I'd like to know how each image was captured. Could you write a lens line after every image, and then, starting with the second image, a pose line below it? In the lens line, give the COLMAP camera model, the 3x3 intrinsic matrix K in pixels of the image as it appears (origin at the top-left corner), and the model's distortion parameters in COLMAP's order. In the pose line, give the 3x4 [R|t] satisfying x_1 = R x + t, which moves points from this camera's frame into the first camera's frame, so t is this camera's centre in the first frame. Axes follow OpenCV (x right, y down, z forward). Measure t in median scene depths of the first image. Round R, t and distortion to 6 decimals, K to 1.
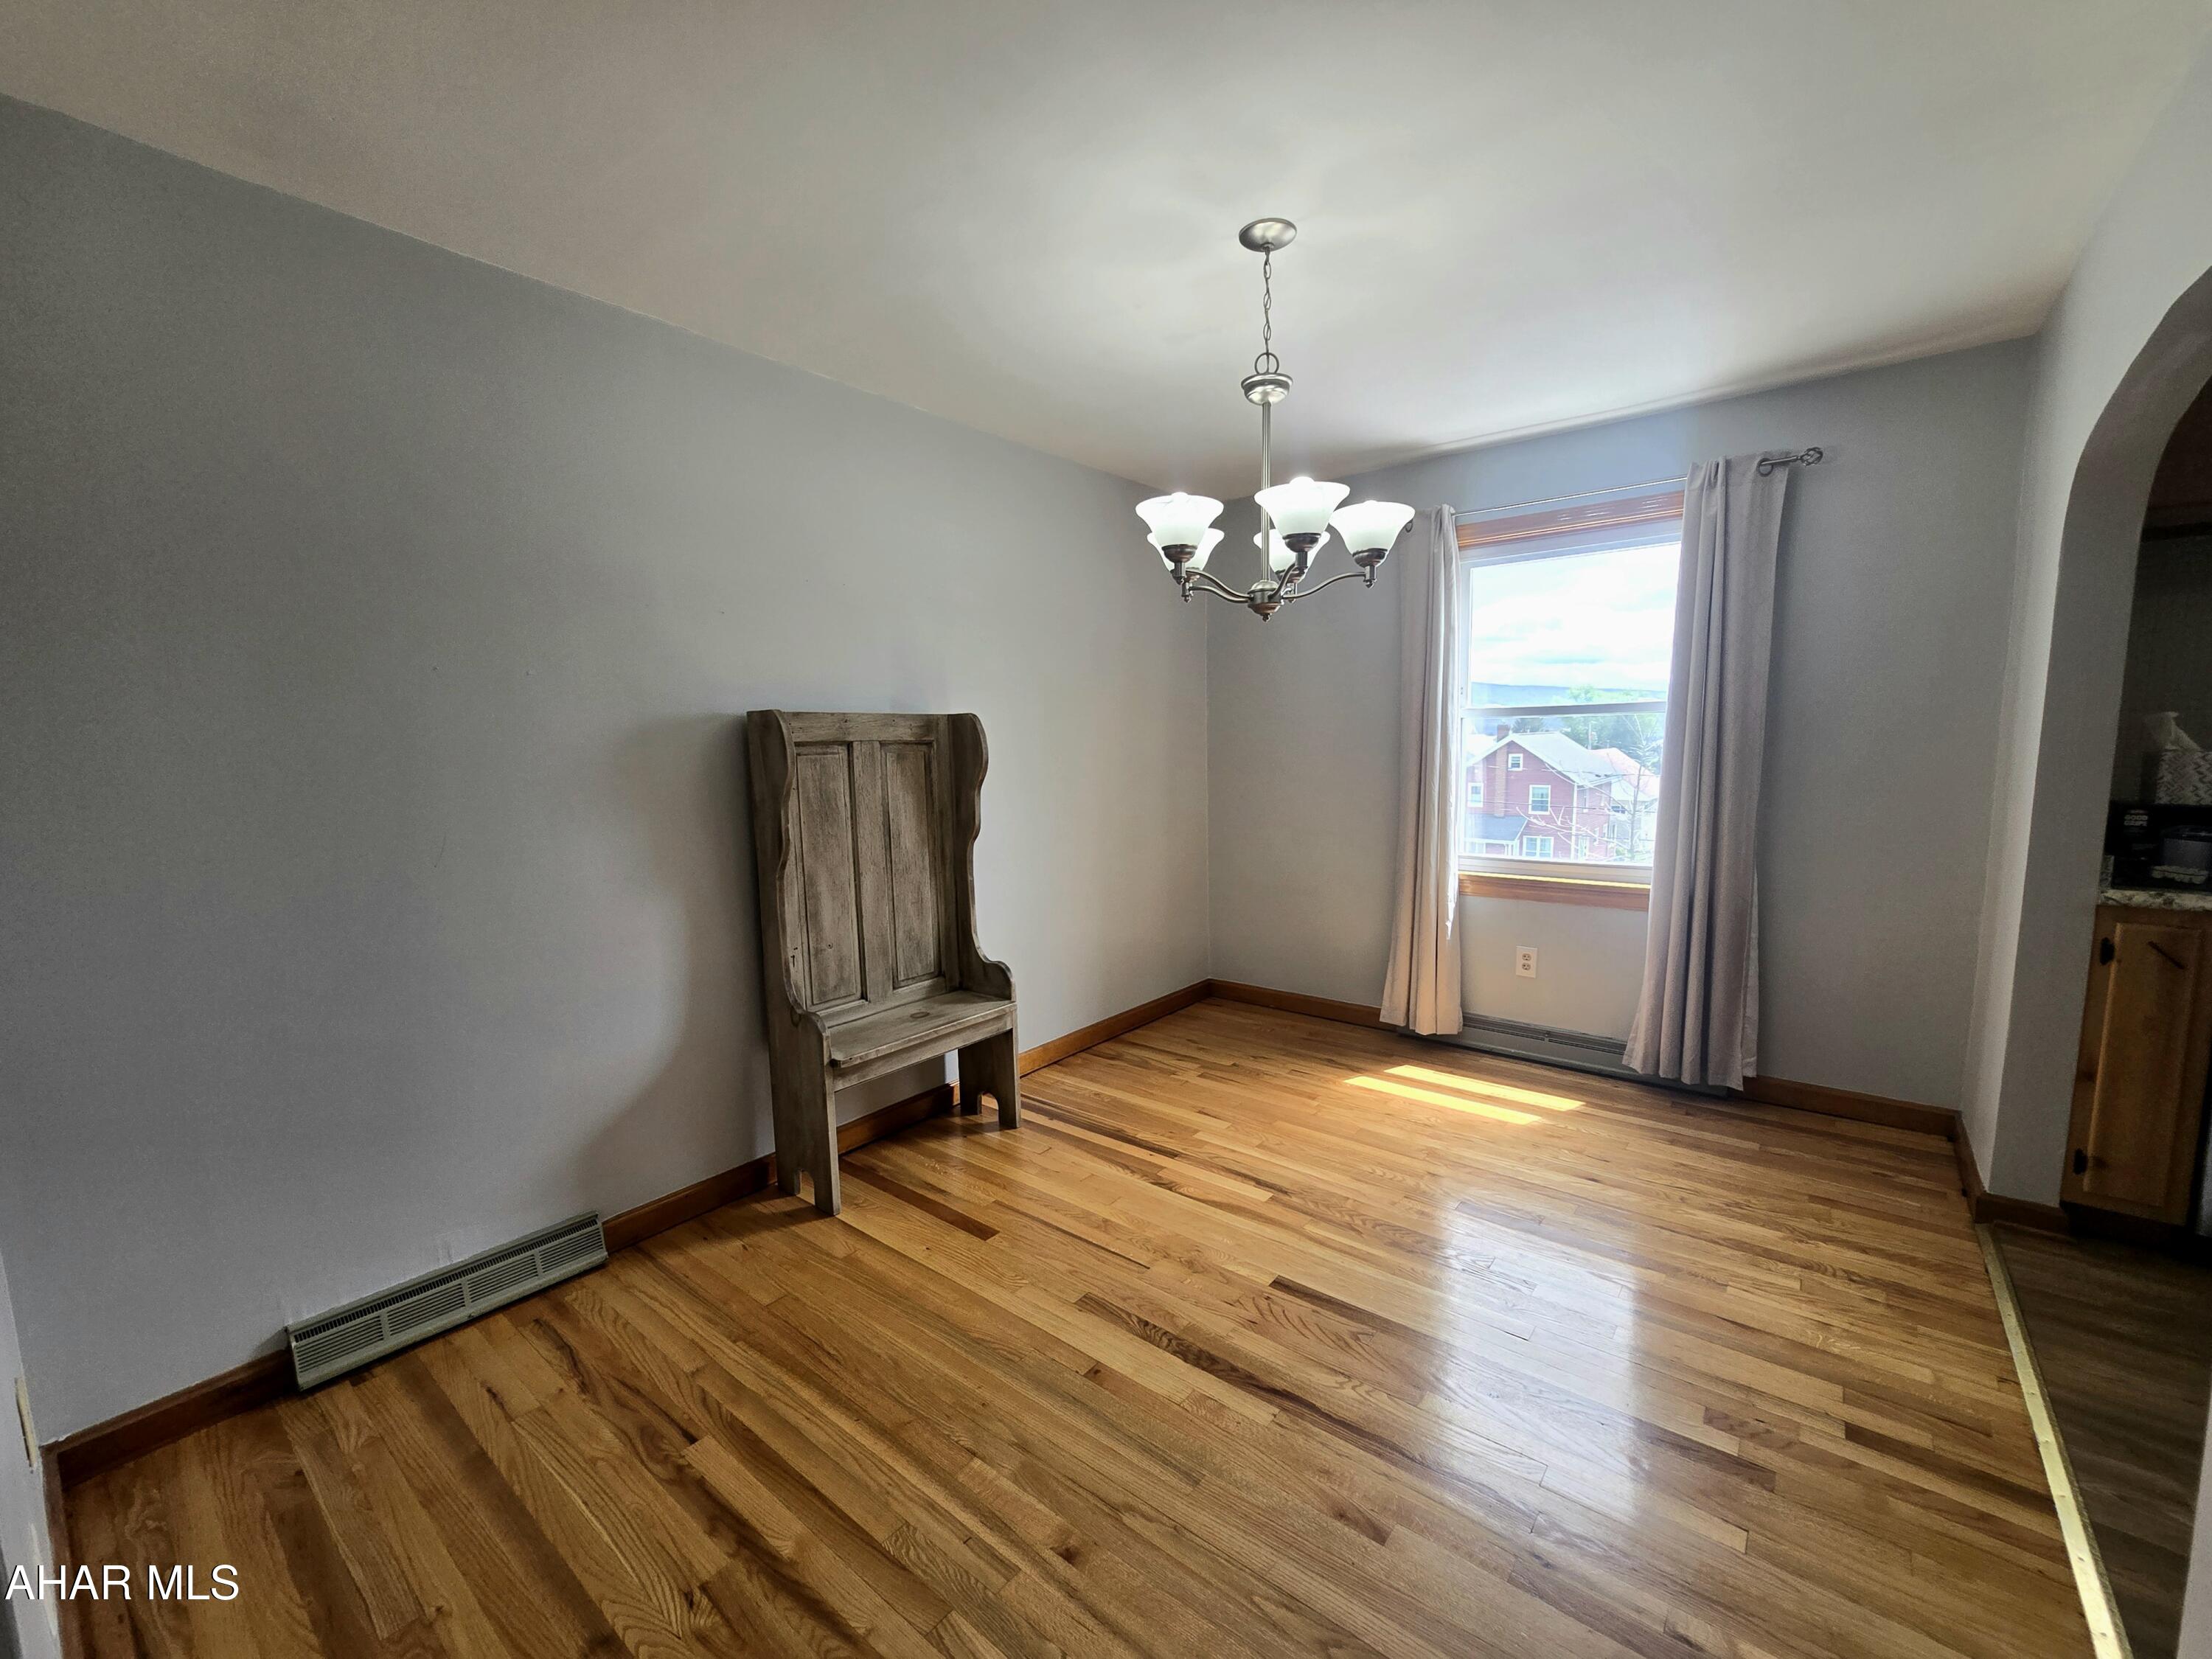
lens RADIAL K [[895.9, 0, 1118.5], [0, 895.9, 845.2], [0, 0, 1]] dist [-0.000003, 0.000301]
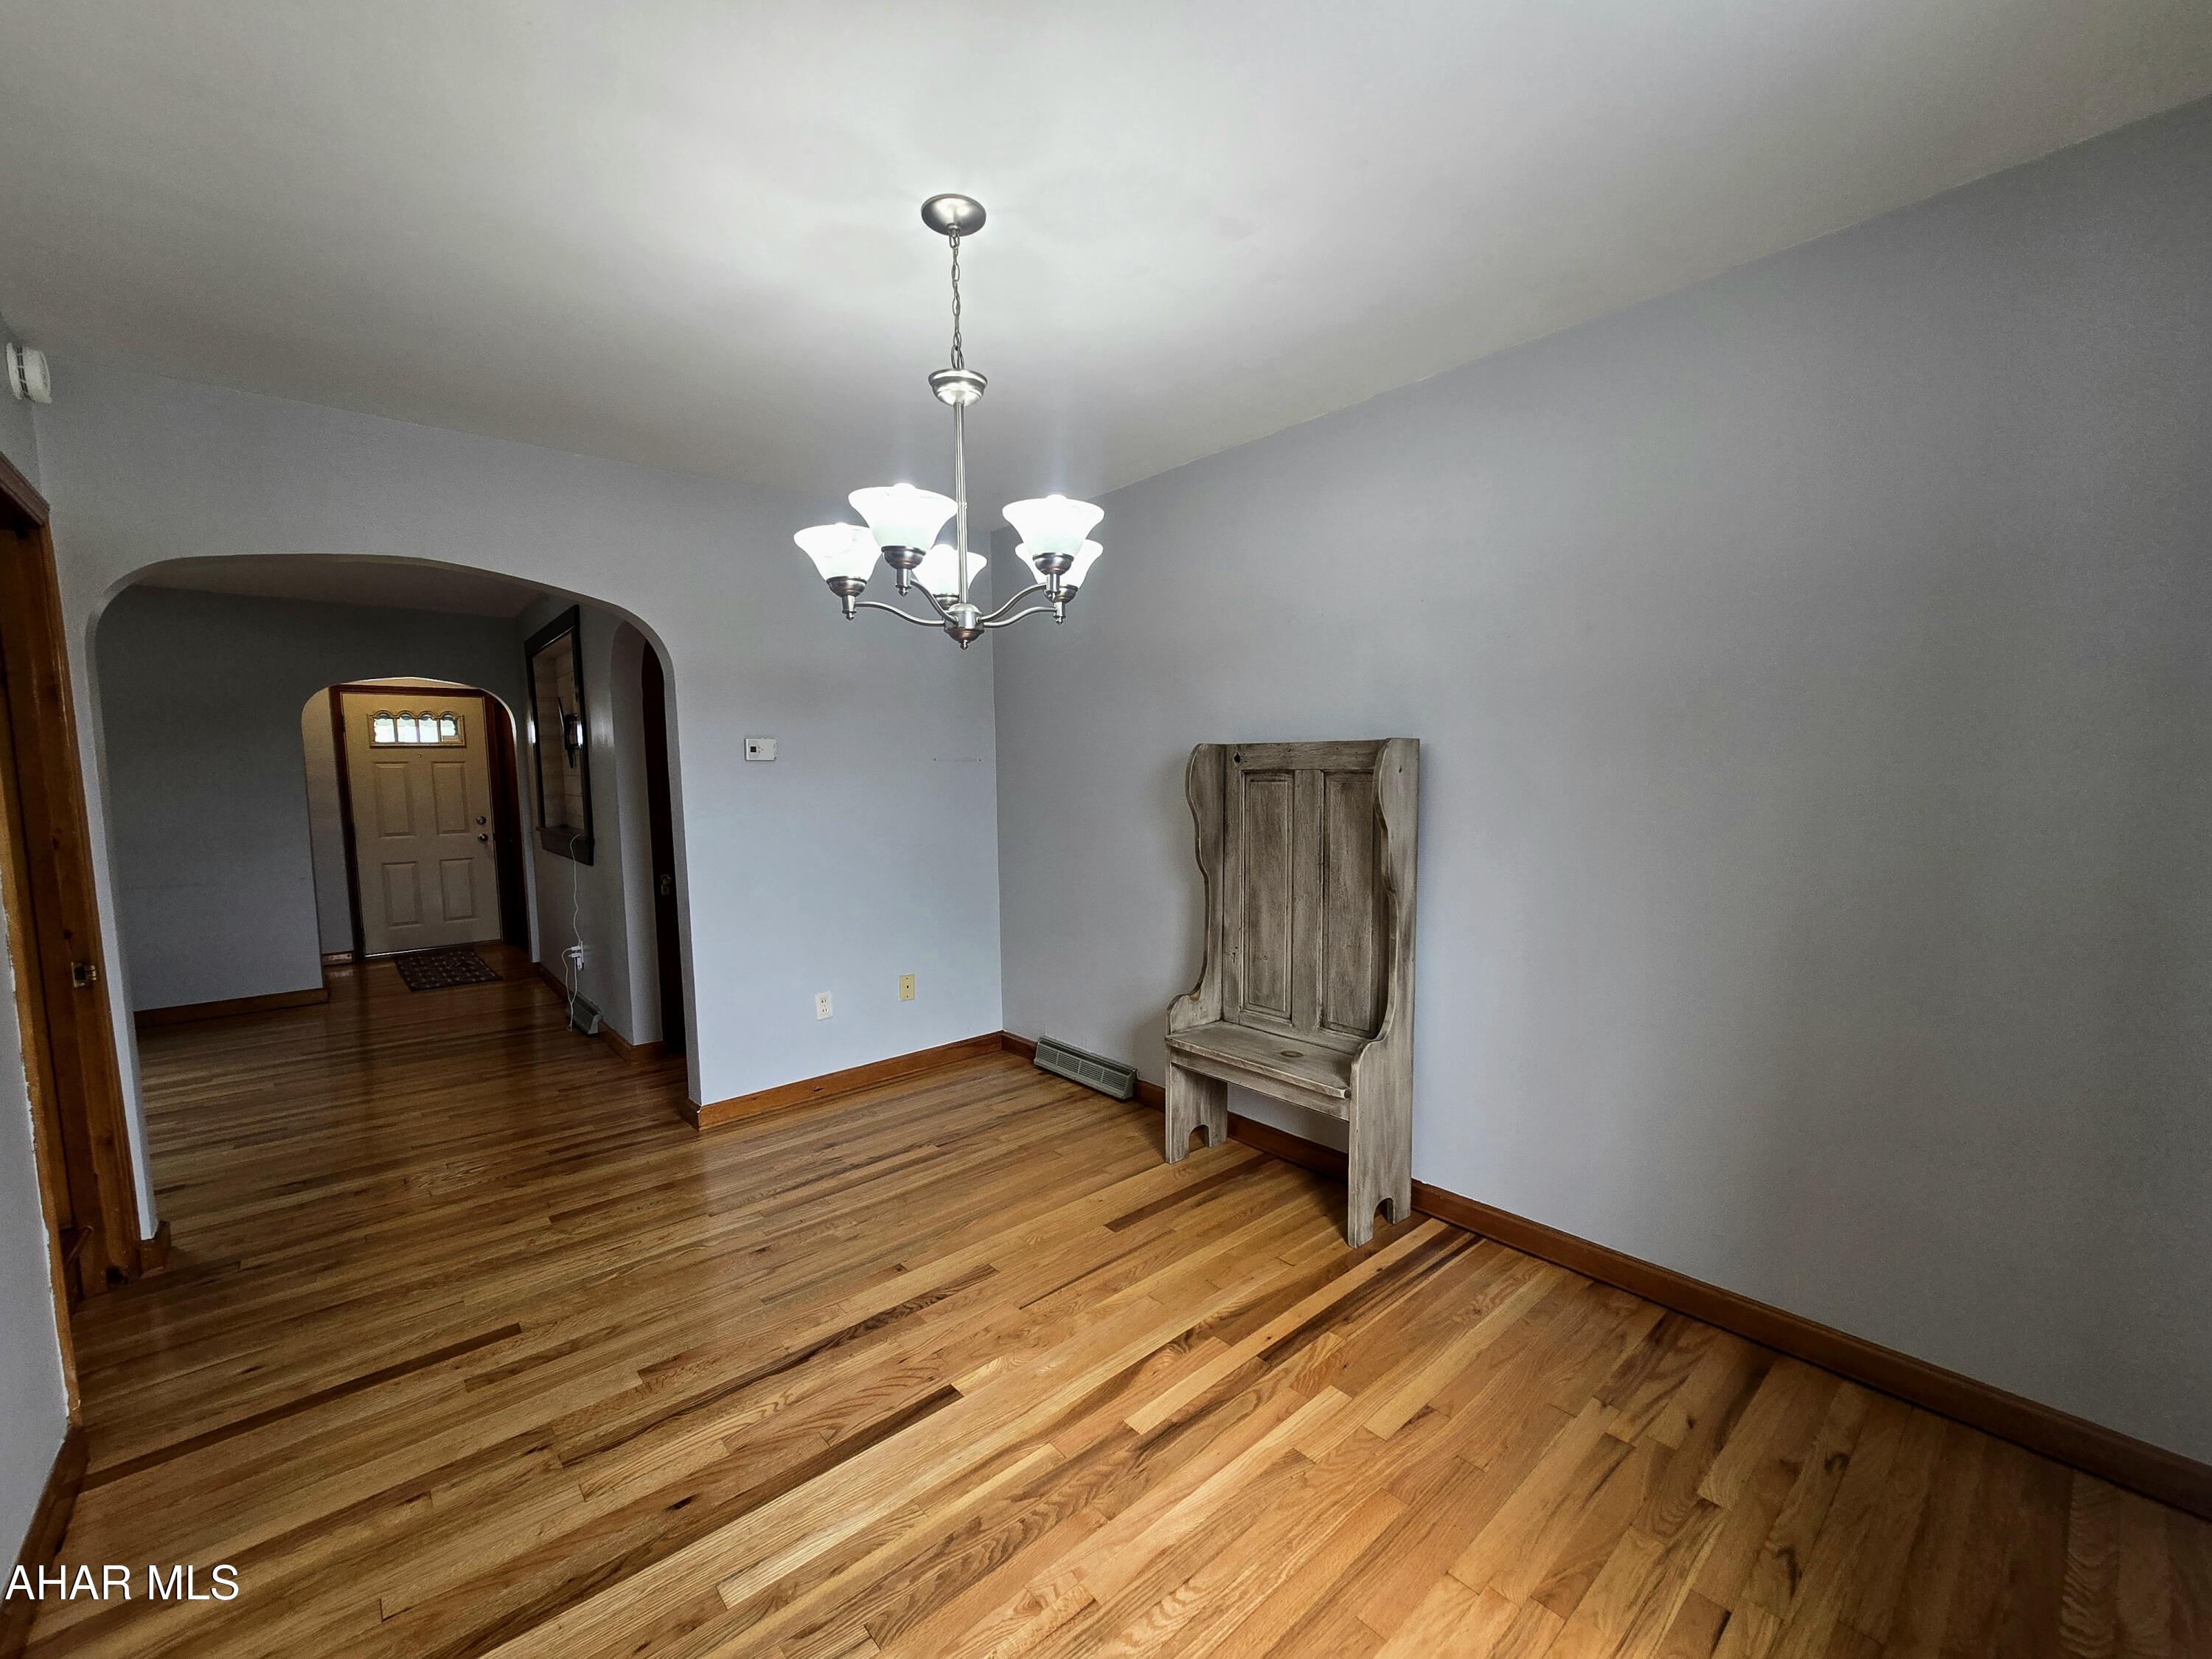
lens RADIAL K [[895.9, 0, 1108.7], [0, 895.9, 847.4], [0, 0, 1]] dist [-0.000003, 0.000301]
pose [[-0.165891, 0.109031, -0.980098, 0.768465], [-0.100371, 0.986841, 0.126770, -0.139198], [0.981023, 0.119404, -0.152764, 0.974096]]
